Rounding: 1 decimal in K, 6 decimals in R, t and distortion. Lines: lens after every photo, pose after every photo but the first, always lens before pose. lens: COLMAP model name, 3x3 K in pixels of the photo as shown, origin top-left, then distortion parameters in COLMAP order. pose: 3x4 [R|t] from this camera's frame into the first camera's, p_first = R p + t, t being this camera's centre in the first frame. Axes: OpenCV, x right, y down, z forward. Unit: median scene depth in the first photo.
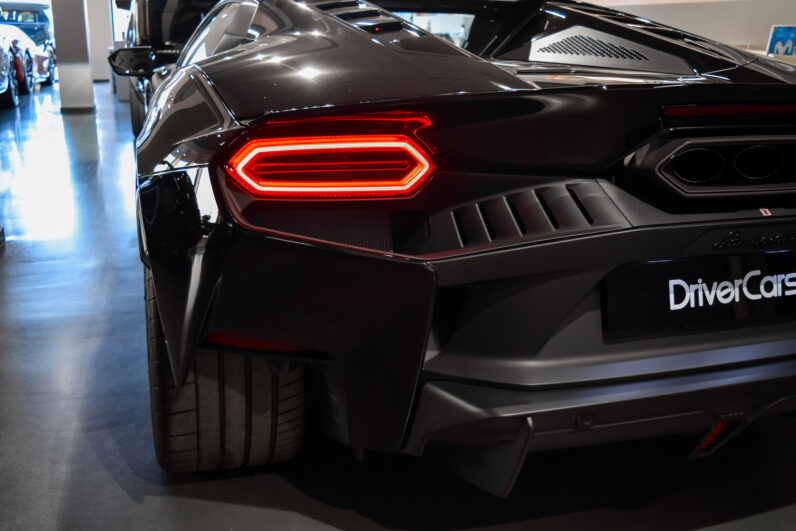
lens RADIAL K [[774.3, 0, 398.0], [0, 774.3, 265.5], [0, 0, 1]] dist [-0.092863, 0.012319]
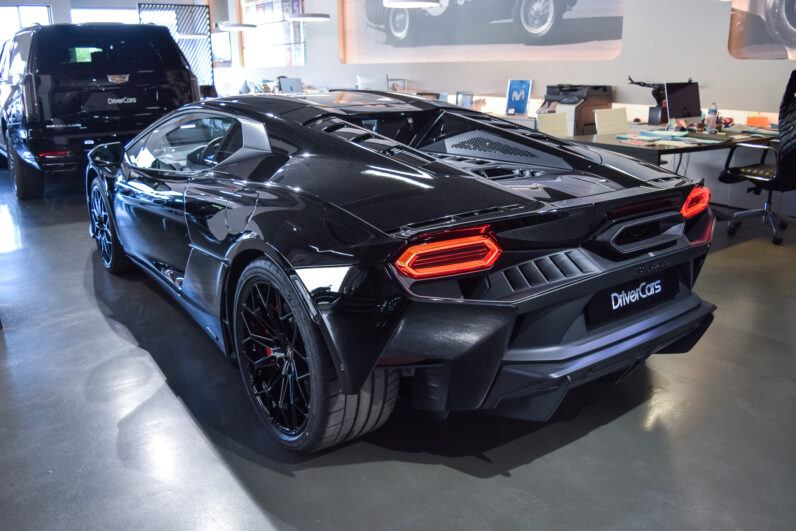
lens RADIAL K [[634.2, 0, 398.0], [0, 634.2, 265.5], [0, 0, 1]] dist [-0.081656, 0.005507]
pose [[0.943768, -0.115690, 0.309705, -0.637880], [0.113127, 0.993233, 0.026289, -0.155478], [-0.310651, 0.010225, 0.950469, -0.349232]]
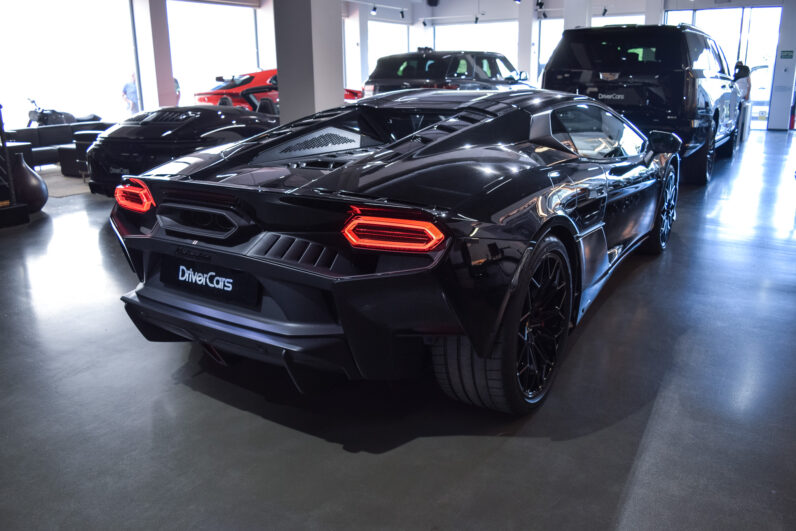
lens RADIAL K [[626.8, 0, 398.0], [0, 626.8, 265.5], [0, 0, 1]] dist [-0.085364, 0.002878]
pose [[0.648409, 0.199018, -0.734818, 2.068665], [-0.199300, 0.975938, 0.088460, -0.265115], [0.734742, 0.089091, 0.672471, 0.244617]]
